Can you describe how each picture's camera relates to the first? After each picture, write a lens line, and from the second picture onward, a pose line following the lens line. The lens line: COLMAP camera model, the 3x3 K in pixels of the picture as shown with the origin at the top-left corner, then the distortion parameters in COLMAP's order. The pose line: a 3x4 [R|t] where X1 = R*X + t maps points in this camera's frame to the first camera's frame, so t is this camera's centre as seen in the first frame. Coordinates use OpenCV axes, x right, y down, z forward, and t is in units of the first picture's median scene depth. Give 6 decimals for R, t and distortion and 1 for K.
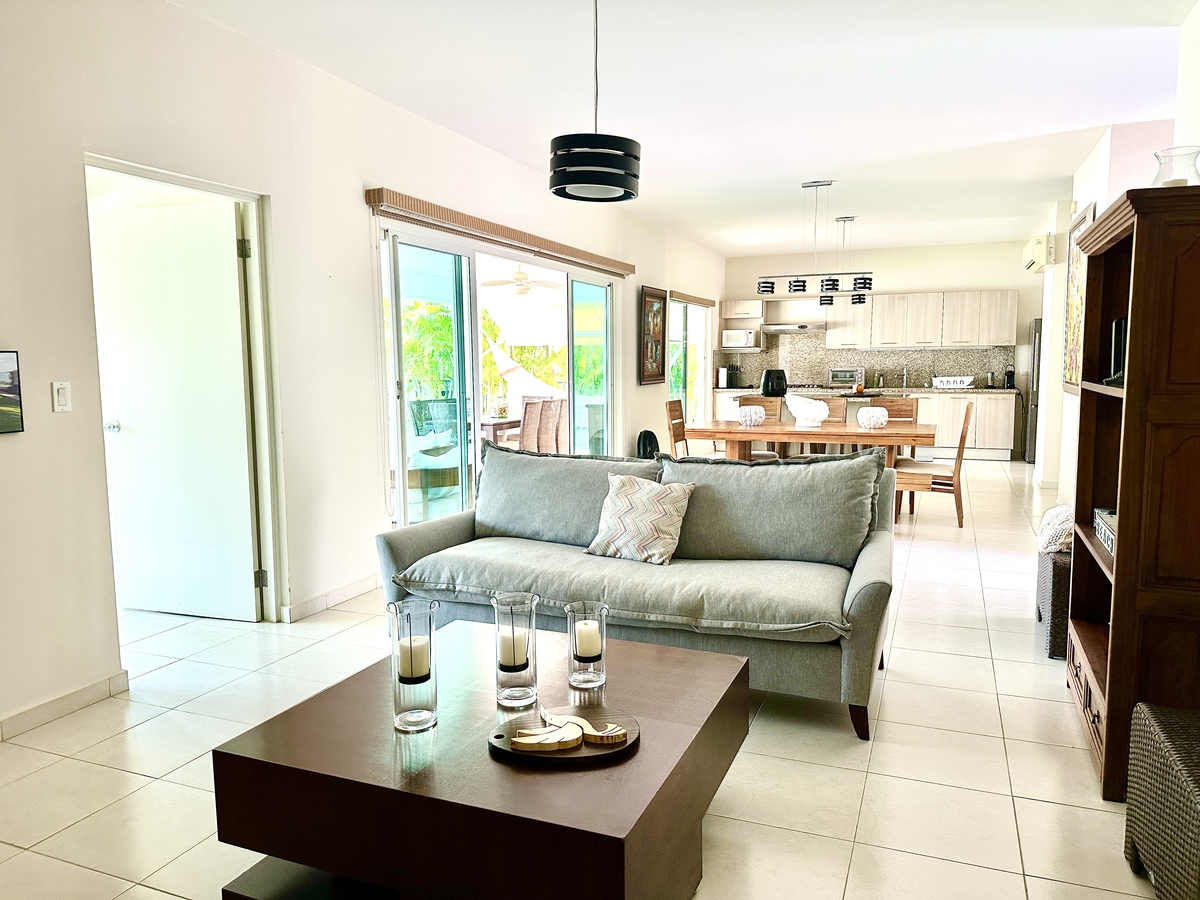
lens RADIAL K [[854.3, 0, 600.0], [0, 854.3, 450.0], [0, 0, 1]] dist [0.075030, 0.000044]
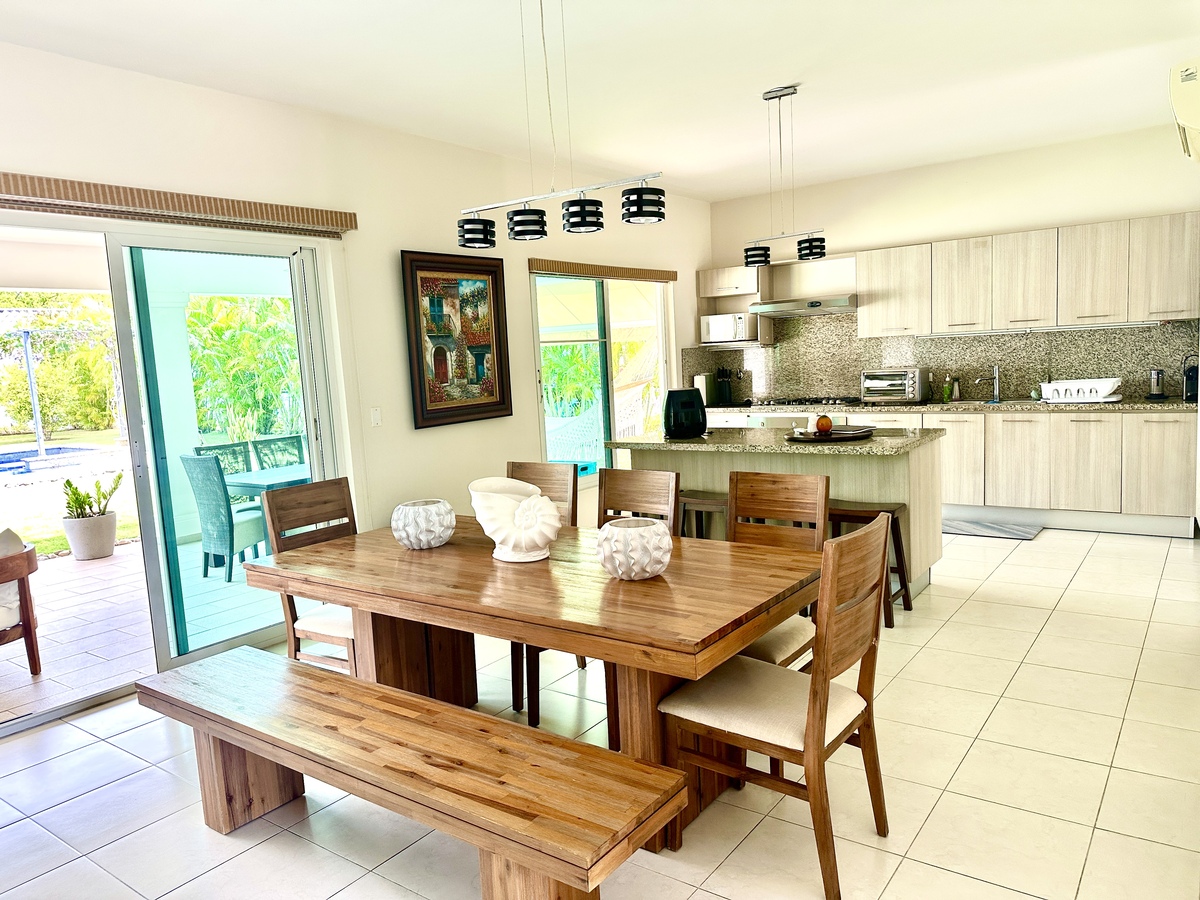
lens RADIAL K [[849.5, 0, 614.1], [0, 849.5, 447.2], [0, 0, 1]] dist [0.037446, -0.003481]
pose [[0.970756, -0.018826, -0.239330, 0.249679], [0.022345, 0.999678, 0.012000, -0.055207], [0.239027, -0.016997, 0.970864, 0.396932]]
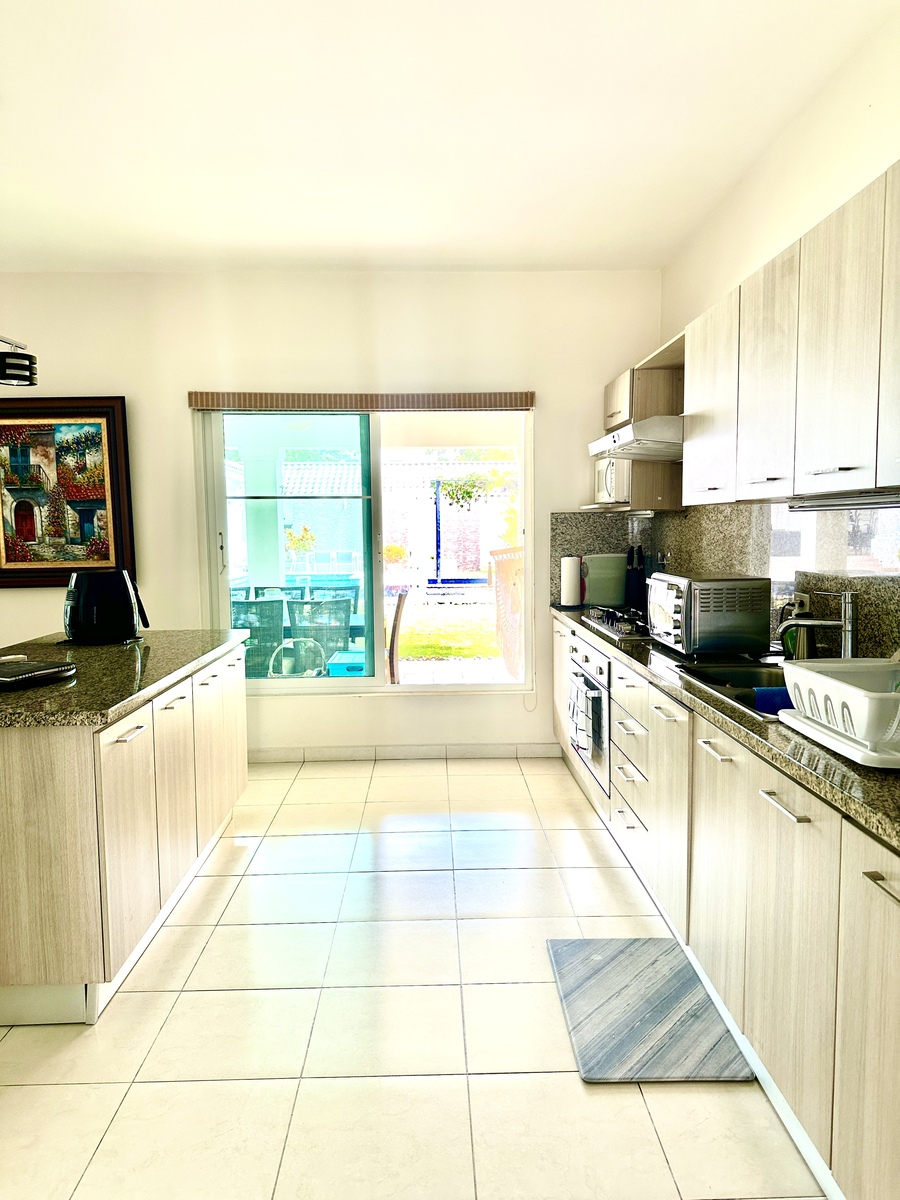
lens RADIAL K [[843.8, 0, 450.0], [0, 843.8, 600.0], [0, 0, 1]] dist [-0.000921, -0.002460]
pose [[0.400616, 0.081366, -0.912626, 0.517859], [-0.089341, 0.994772, 0.049472, -0.097439], [0.911880, 0.061716, 0.405791, 0.855579]]
